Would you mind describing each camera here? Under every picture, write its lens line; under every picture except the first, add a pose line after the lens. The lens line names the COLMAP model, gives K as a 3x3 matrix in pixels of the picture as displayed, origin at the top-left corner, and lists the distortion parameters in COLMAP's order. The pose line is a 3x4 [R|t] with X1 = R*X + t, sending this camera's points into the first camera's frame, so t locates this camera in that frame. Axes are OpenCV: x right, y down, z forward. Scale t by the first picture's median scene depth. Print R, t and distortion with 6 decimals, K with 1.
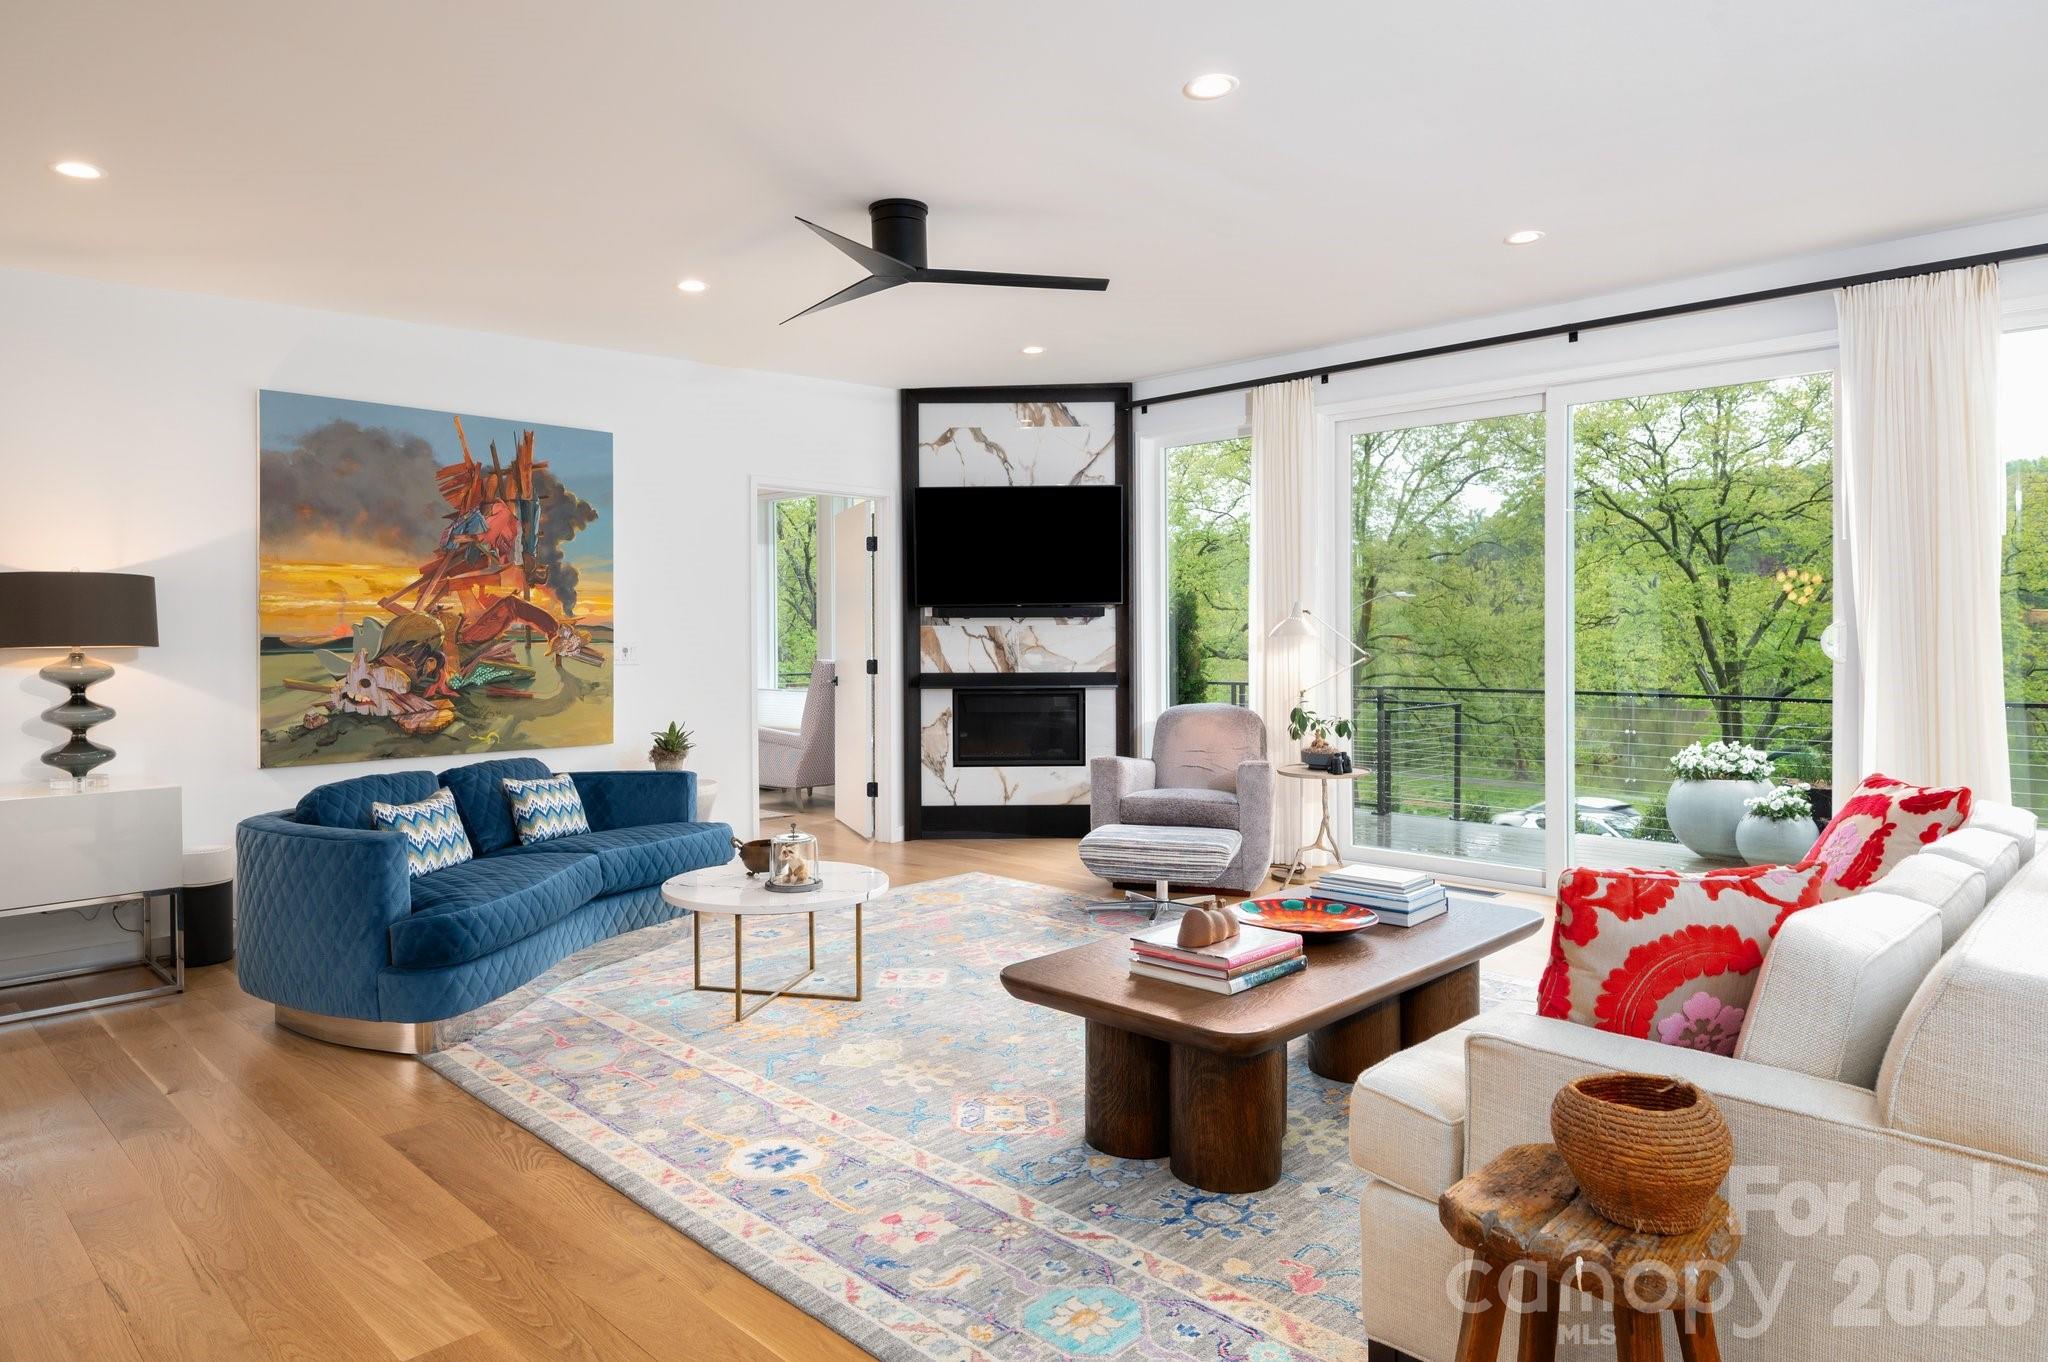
lens RADIAL K [[1234.3, 0, 1017.2], [0, 1234.3, 642.8], [0, 0, 1]] dist [-0.003725, -0.000492]
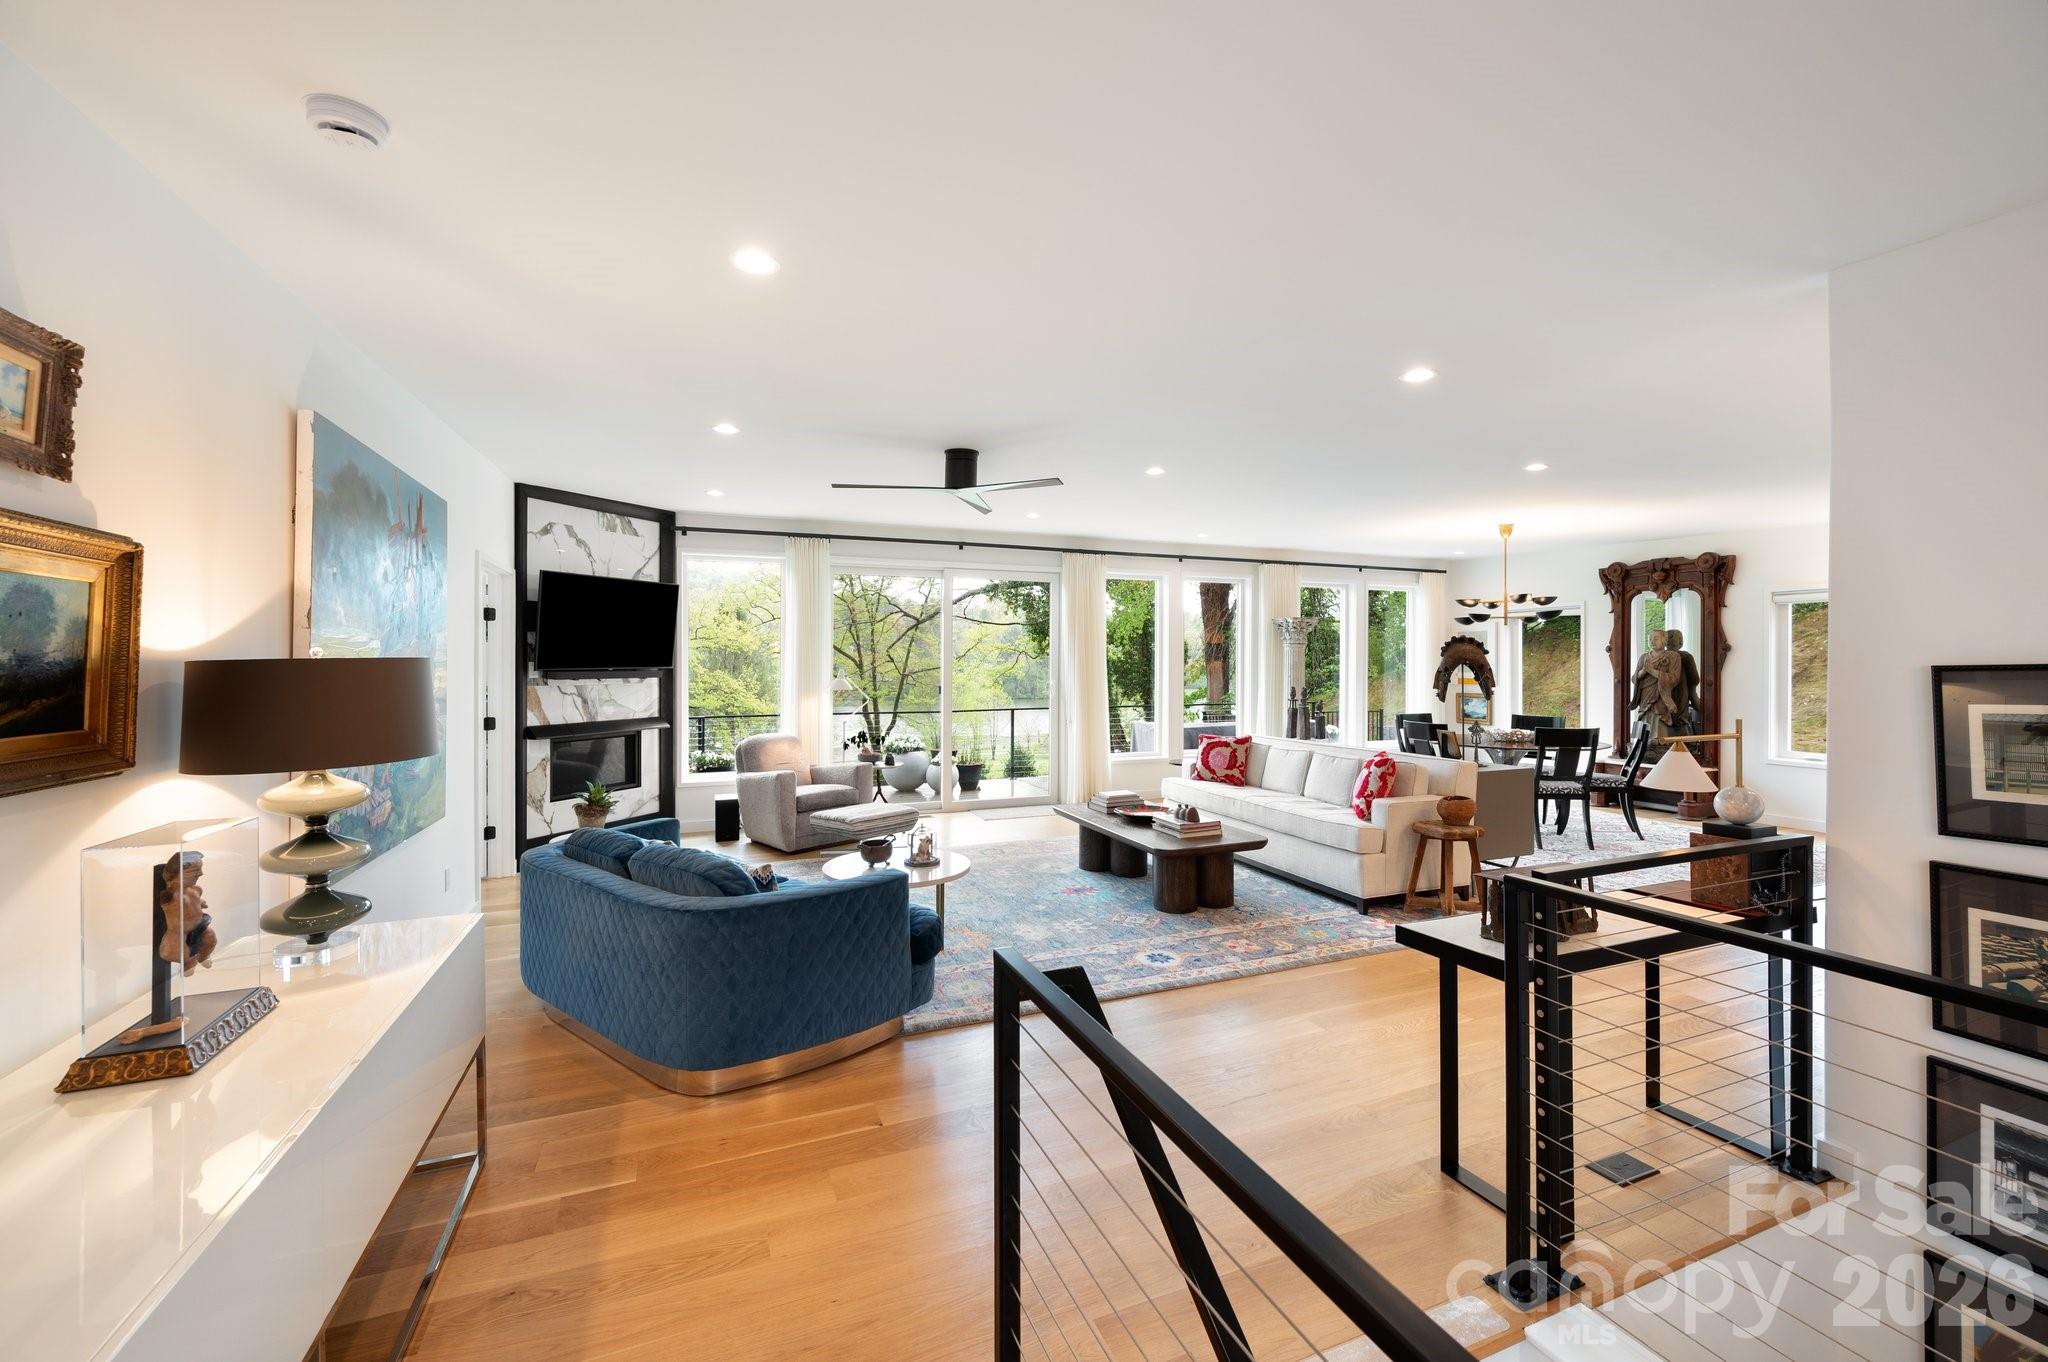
lens RADIAL K [[818.1, 0, 1017.0], [0, 818.1, 671.6], [0, 0, 1]] dist [-0.000108, -0.000014]
pose [[0.398807, -0.004781, 0.917023, -0.775751], [0.006354, 0.999977, 0.002450, -0.034309], [-0.917013, 0.004850, 0.398828, 0.334179]]
